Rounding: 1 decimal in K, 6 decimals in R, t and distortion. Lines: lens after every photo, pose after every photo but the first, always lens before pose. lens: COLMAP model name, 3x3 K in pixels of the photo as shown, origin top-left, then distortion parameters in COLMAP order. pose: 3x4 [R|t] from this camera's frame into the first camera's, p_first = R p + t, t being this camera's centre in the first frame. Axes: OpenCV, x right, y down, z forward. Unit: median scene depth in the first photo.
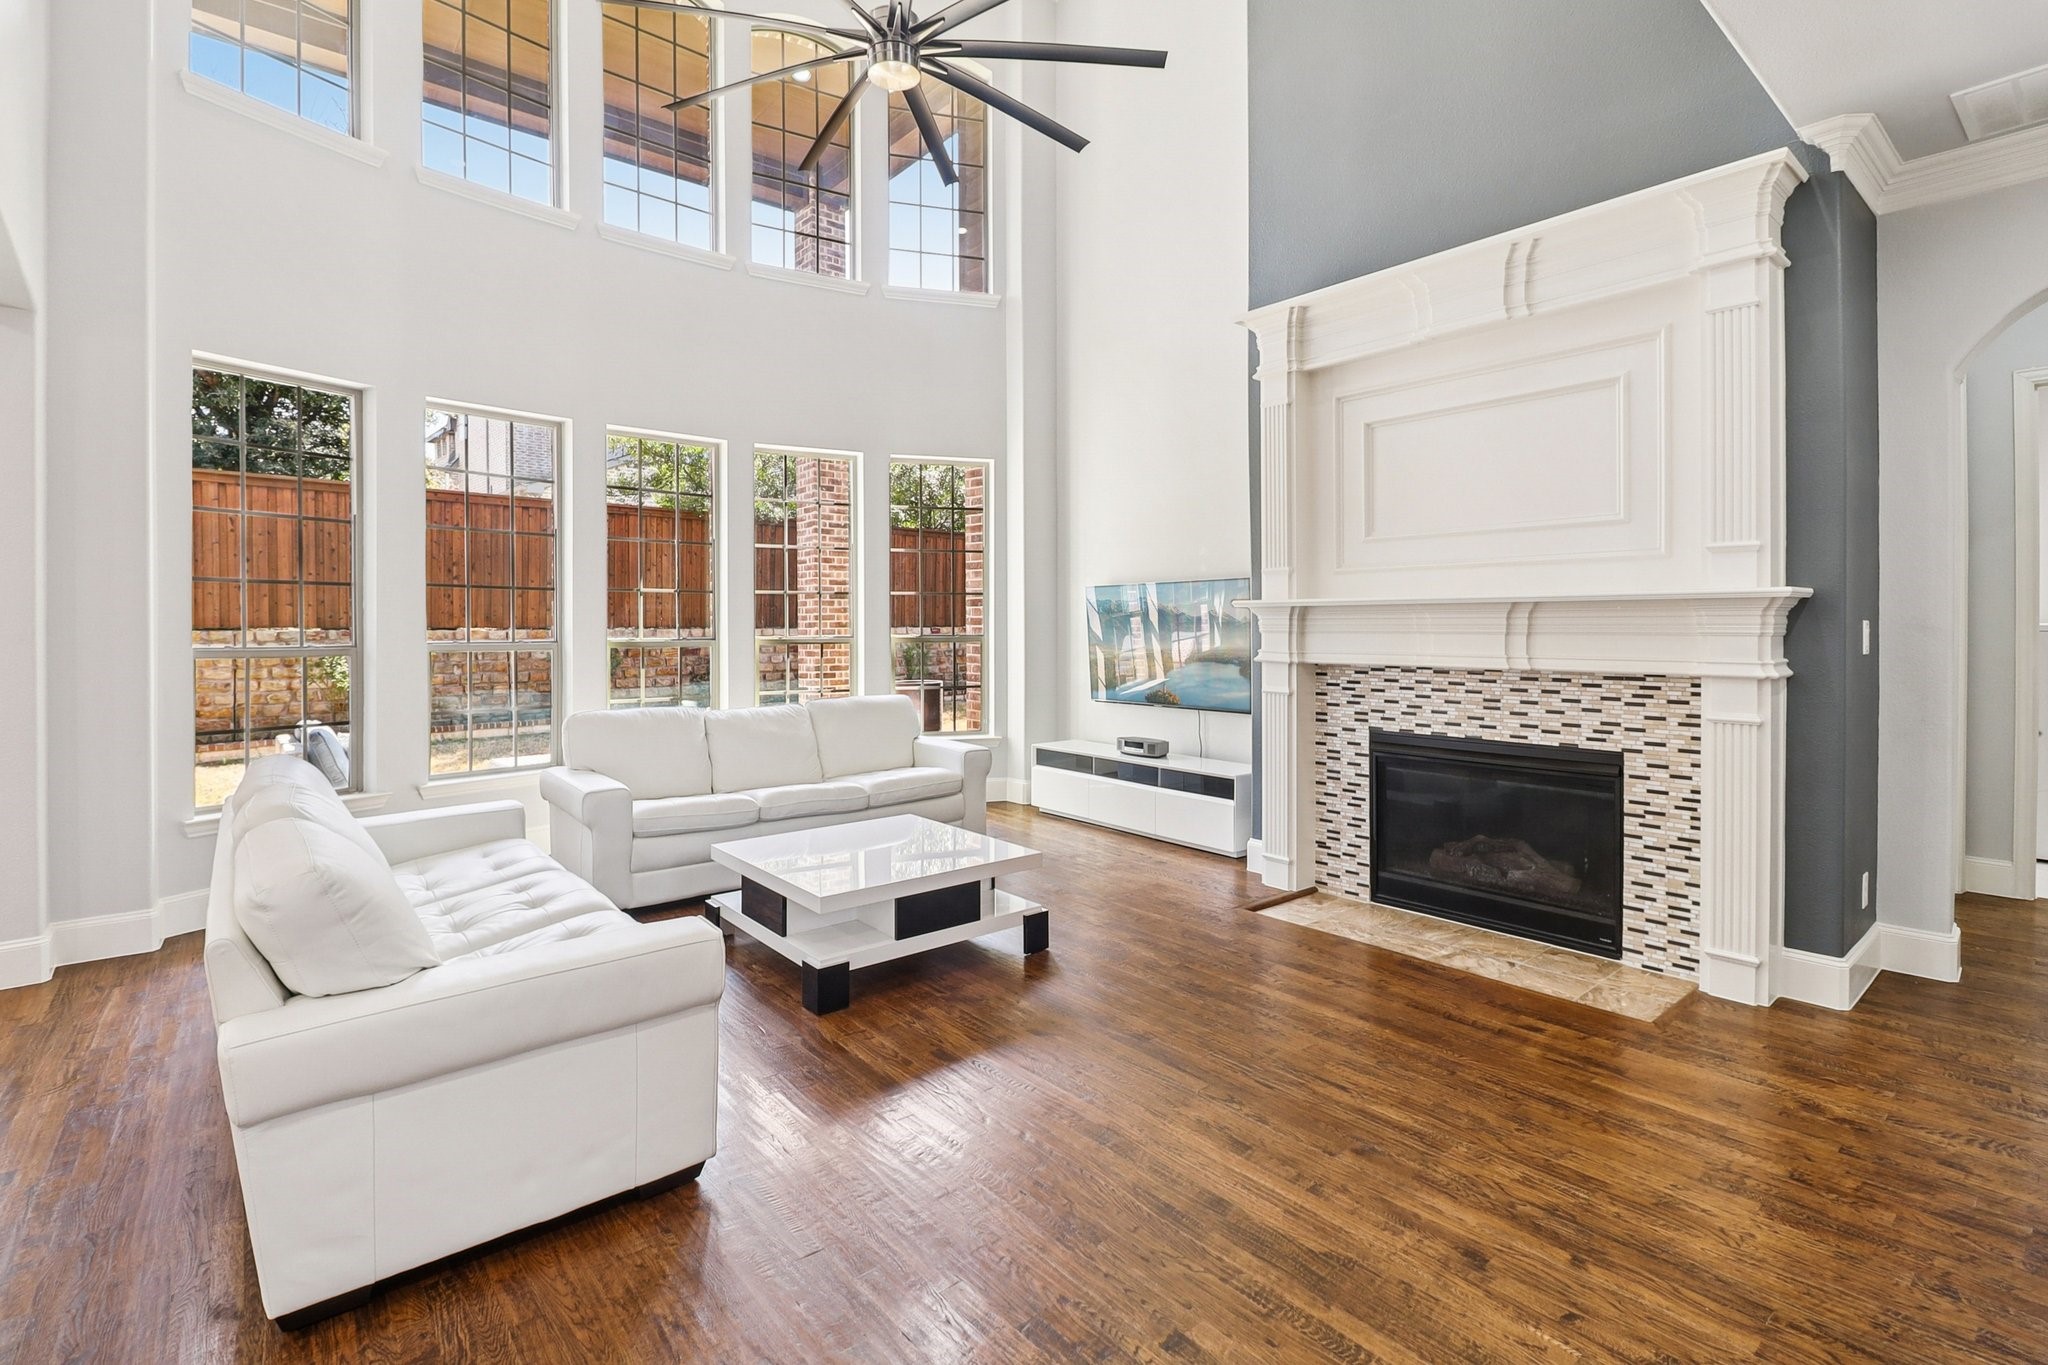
lens RADIAL K [[960.5, 0, 1010.1], [0, 960.5, 632.1], [0, 0, 1]] dist [0.000134, -0.007322]
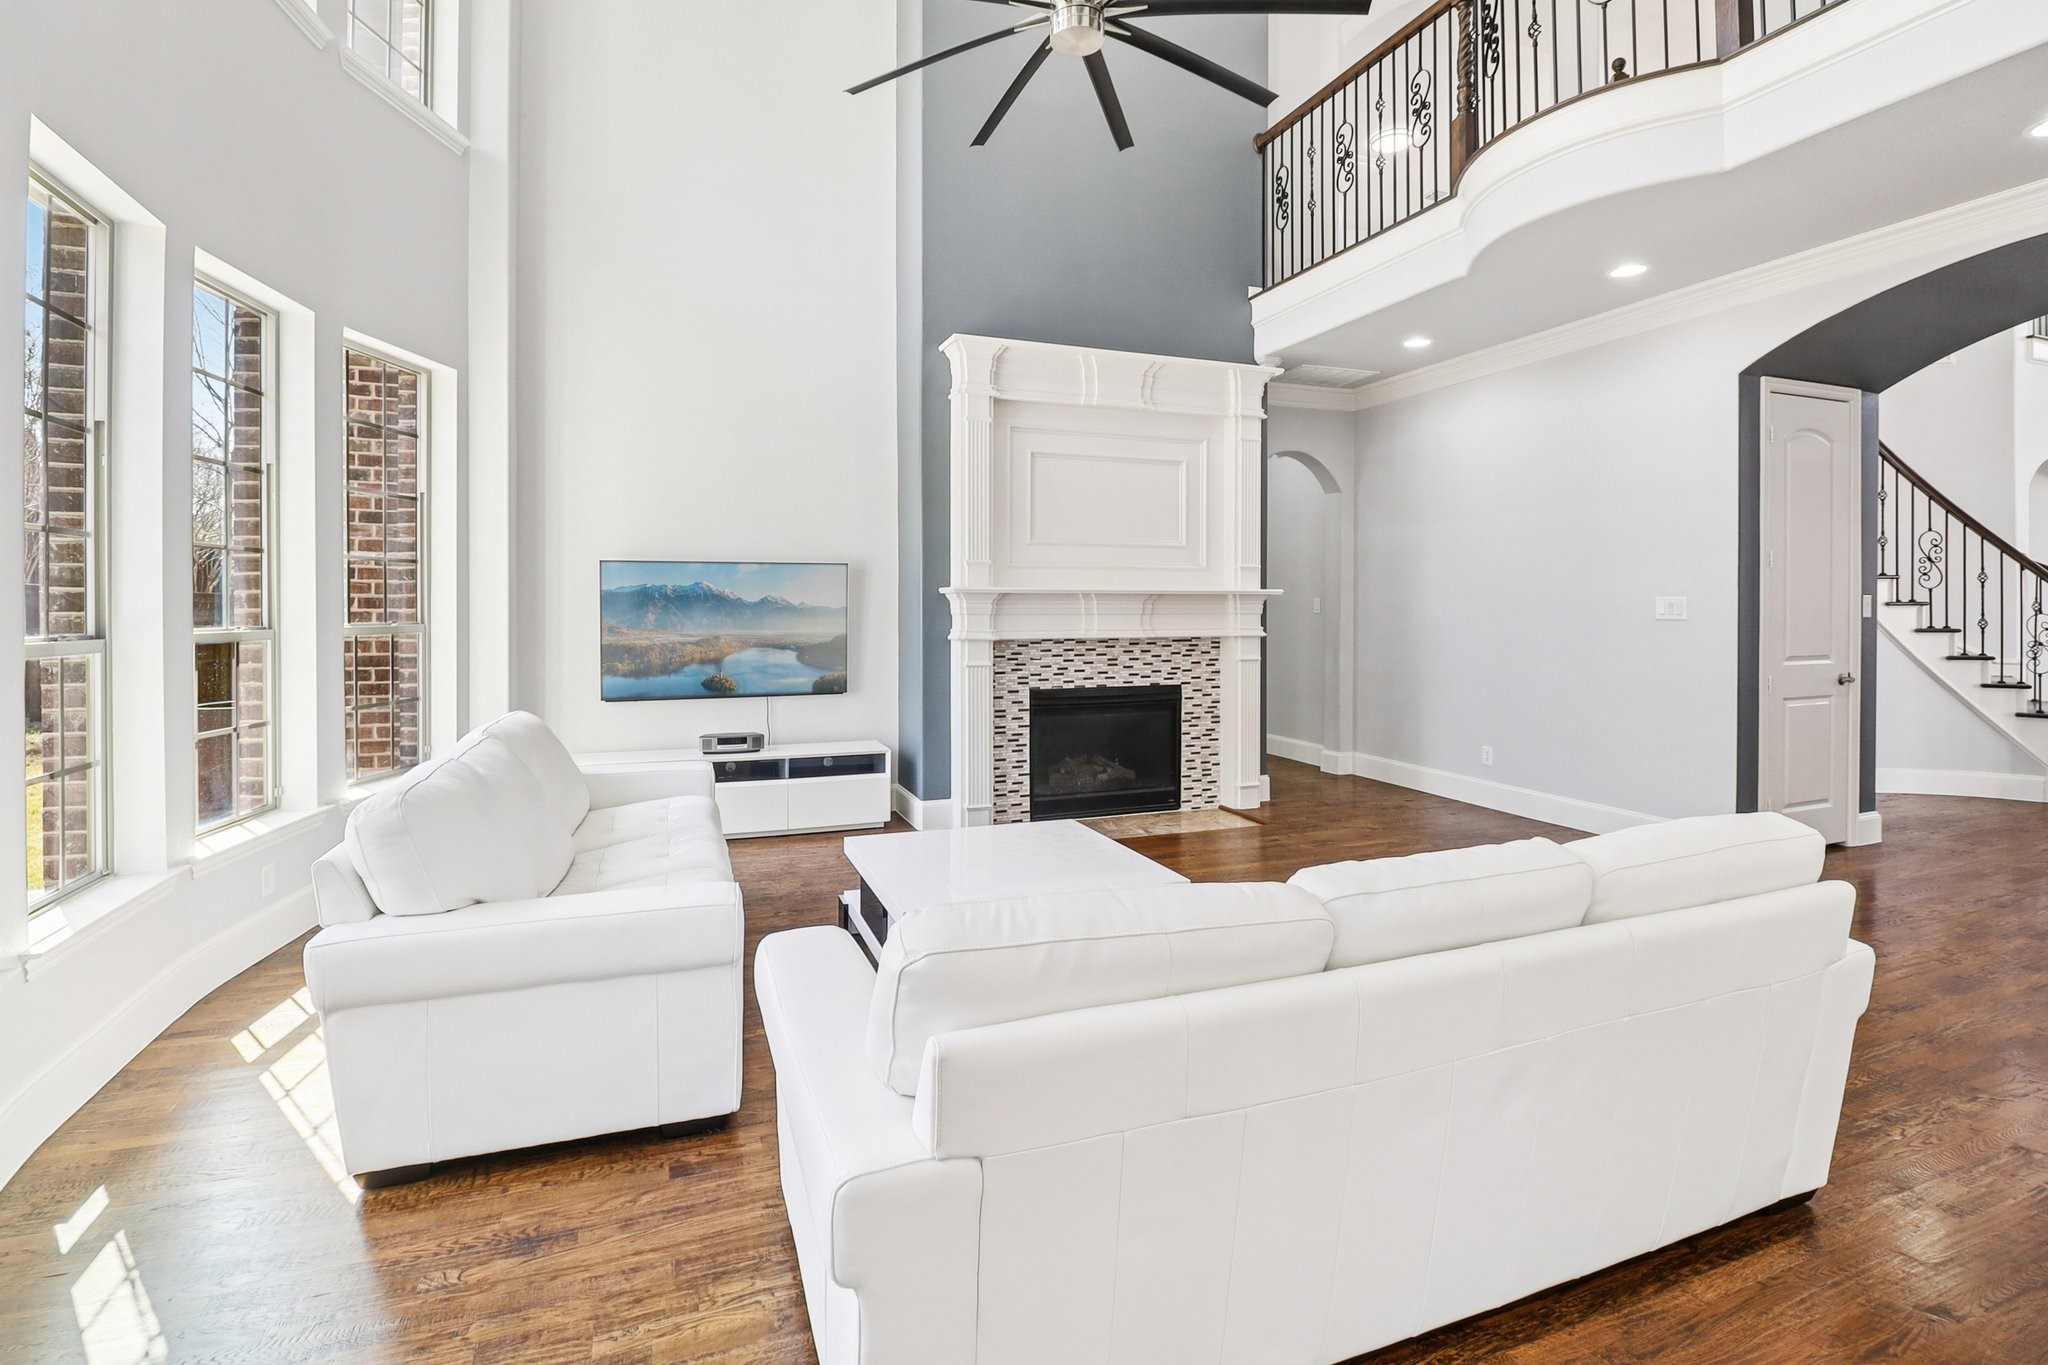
lens RADIAL K [[960.5, 0, 949.8], [0, 960.5, 626.4], [0, 0, 1]] dist [0.000134, -0.007322]
pose [[0.321225, -0.001671, 0.947001, -0.973442], [0.012326, 0.999921, -0.002417, 0.020372], [-0.946923, 0.012449, 0.321221, 0.758002]]
